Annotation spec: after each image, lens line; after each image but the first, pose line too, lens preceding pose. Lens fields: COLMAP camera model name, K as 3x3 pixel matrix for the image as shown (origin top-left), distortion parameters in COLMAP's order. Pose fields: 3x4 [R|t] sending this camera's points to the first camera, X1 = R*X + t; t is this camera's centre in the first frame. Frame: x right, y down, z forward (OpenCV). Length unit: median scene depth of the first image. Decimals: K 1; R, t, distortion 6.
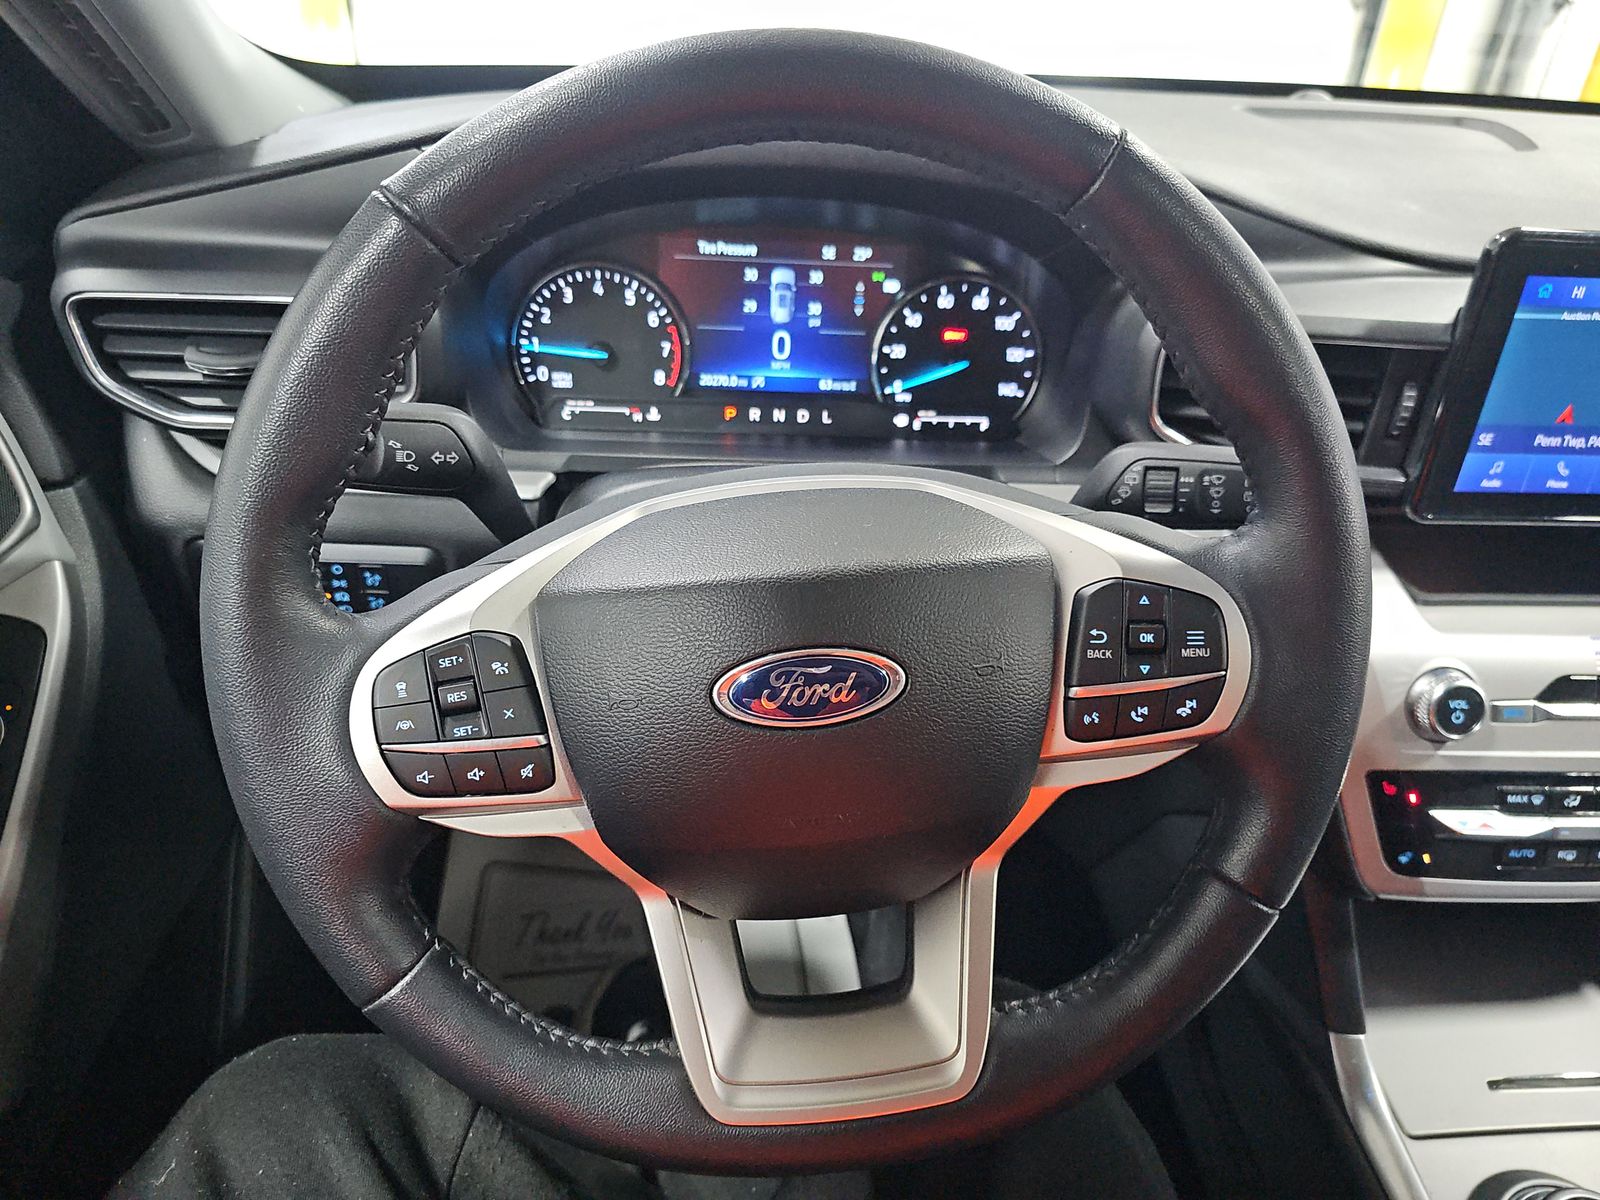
lens RADIAL K [[1082.0, 0, 800.0], [0, 1082.0, 600.0], [0, 0, 1]] dist [0.058494, -0.070395]
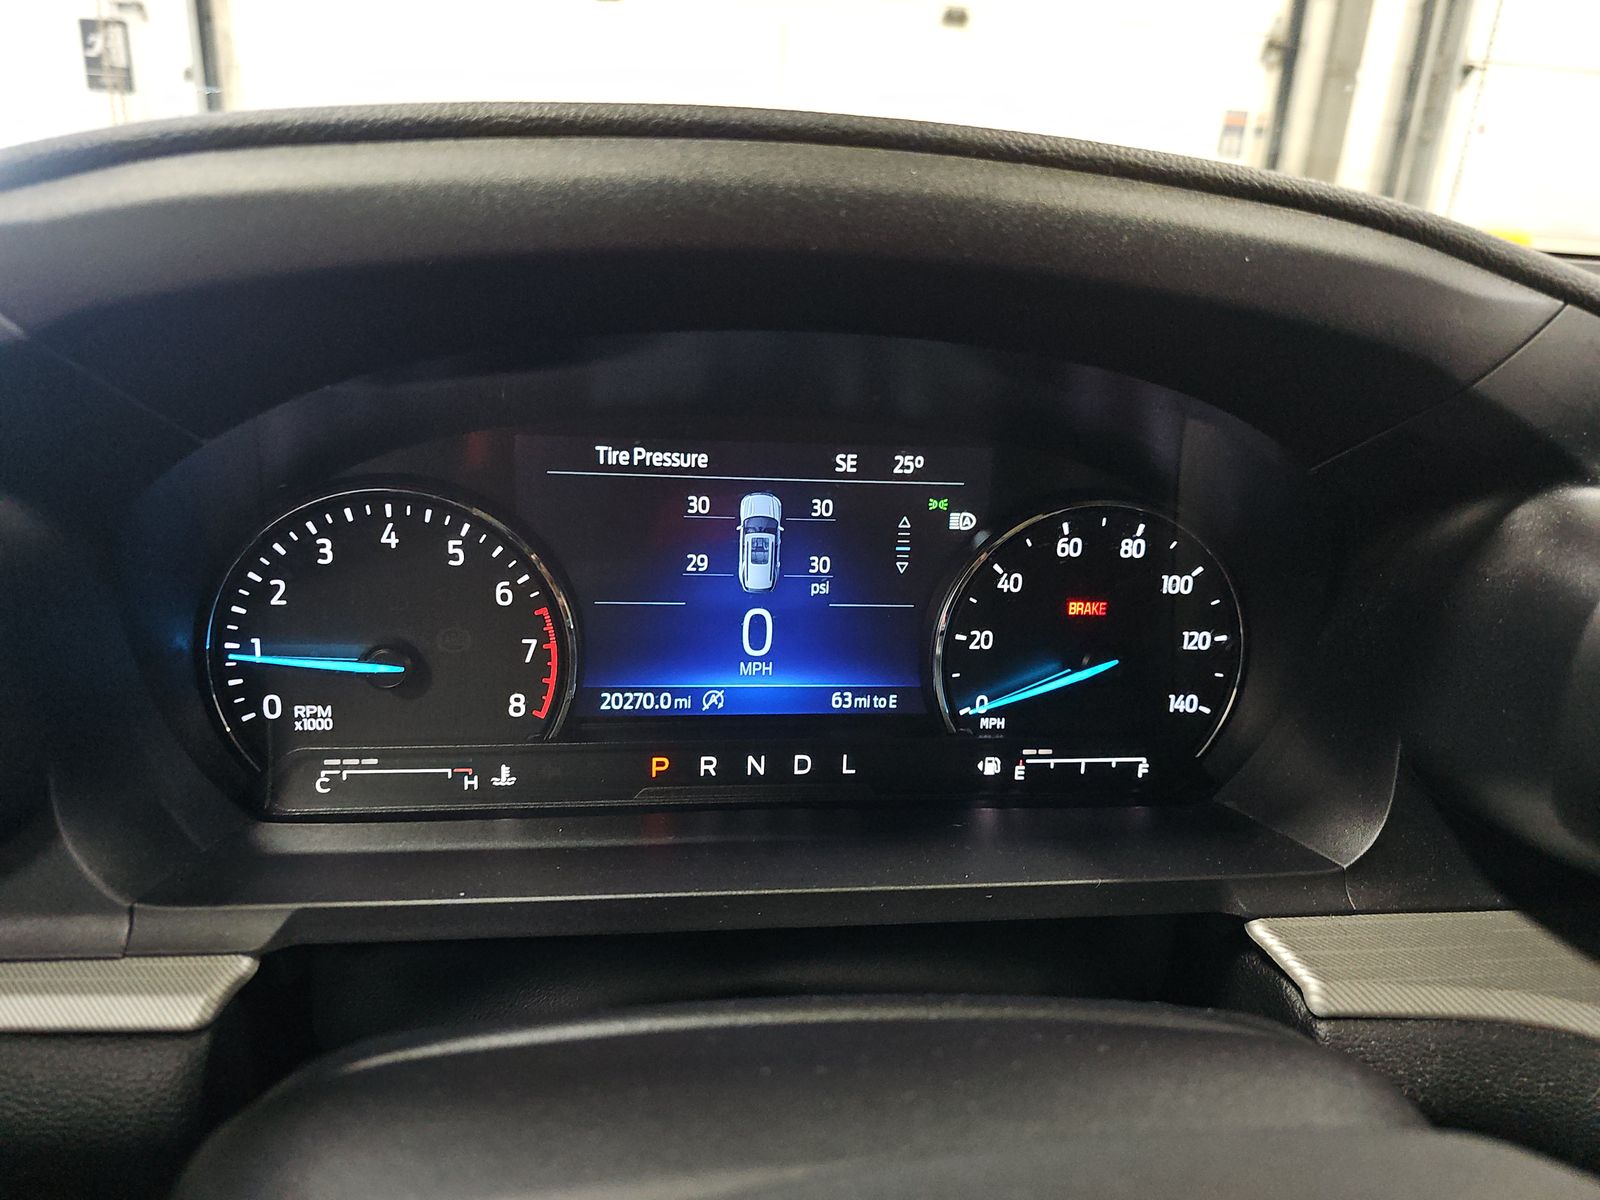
lens RADIAL K [[1082.0, 0, 800.0], [0, 1082.0, 600.0], [0, 0, 1]] dist [0.058494, -0.070395]
pose [[0.996410, -0.023536, 0.081326, -0.040054], [0.039074, 0.980000, -0.195124, -0.152072], [-0.075107, 0.197601, 0.977401, 0.500603]]
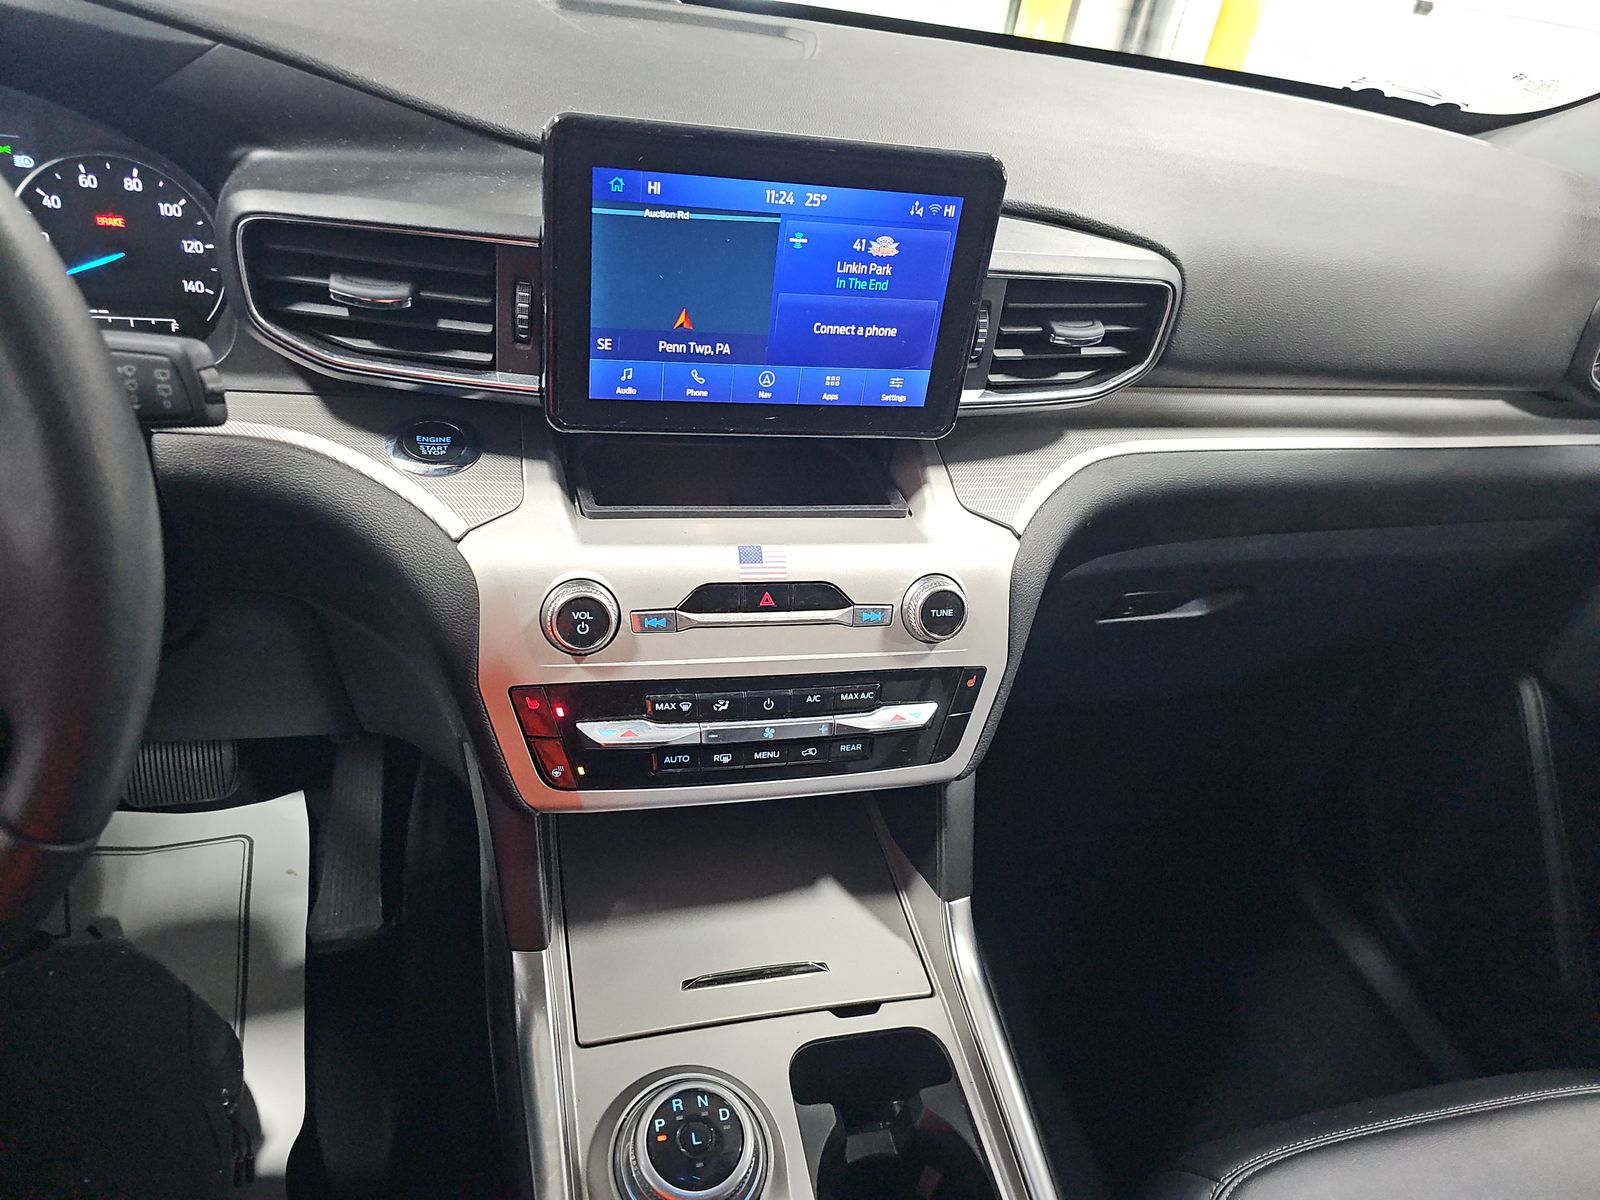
lens RADIAL K [[1062.3, 0, 797.4], [0, 1062.3, 608.6], [0, 0, 1]] dist [0.044920, -0.043977]
pose [[0.979326, -0.035739, 0.199105, 0.511818], [0.023104, 0.997590, 0.065423, 0.026133], [-0.200963, -0.059470, 0.977792, 0.017426]]
